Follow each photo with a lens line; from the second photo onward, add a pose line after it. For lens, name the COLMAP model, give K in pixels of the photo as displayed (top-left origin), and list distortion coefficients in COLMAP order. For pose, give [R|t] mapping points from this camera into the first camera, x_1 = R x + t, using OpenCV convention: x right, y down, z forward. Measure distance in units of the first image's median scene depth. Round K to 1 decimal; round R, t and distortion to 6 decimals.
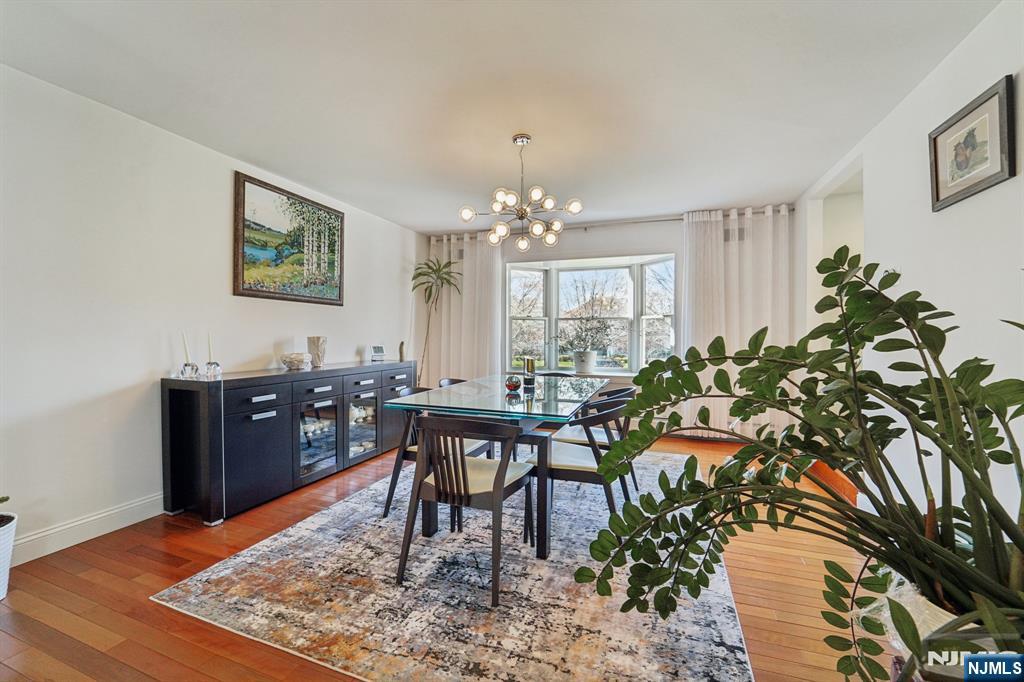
lens RADIAL K [[422.8, 0, 510.3], [0, 422.8, 336.3], [0, 0, 1]] dist [-0.024216, 0.000090]
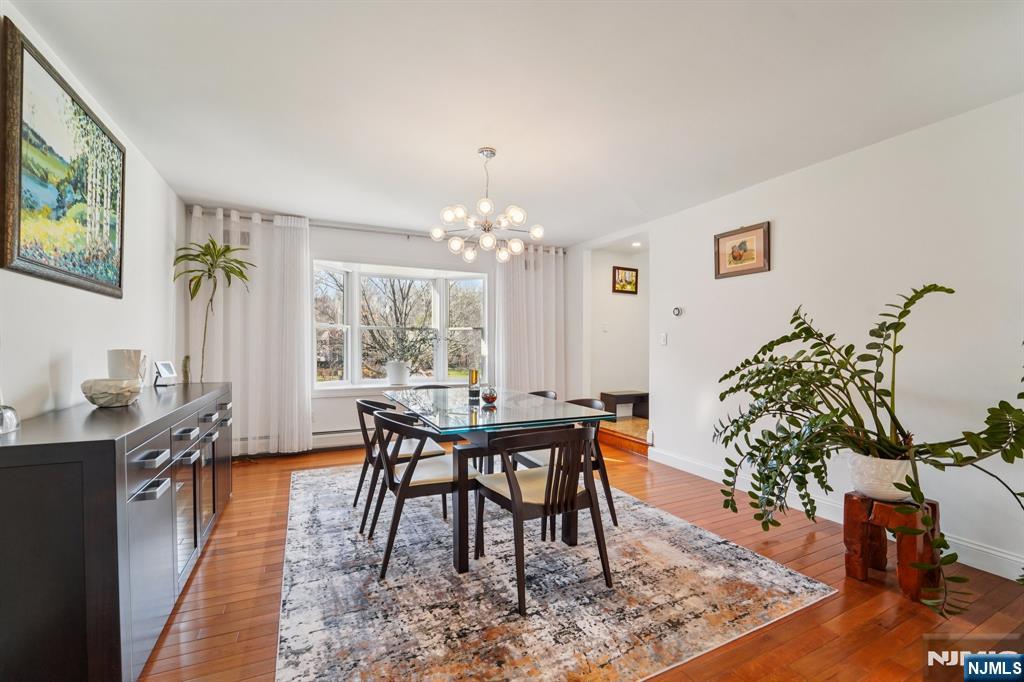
lens RADIAL K [[431.4, 0, 514.7], [0, 431.4, 344.1], [0, 0, 1]] dist [-0.026350, -0.000059]
pose [[0.685557, 0.002399, 0.728015, -0.596360], [-0.001181, 0.999997, -0.002183, -0.007159], [-0.728018, 0.000636, 0.685558, 0.220894]]
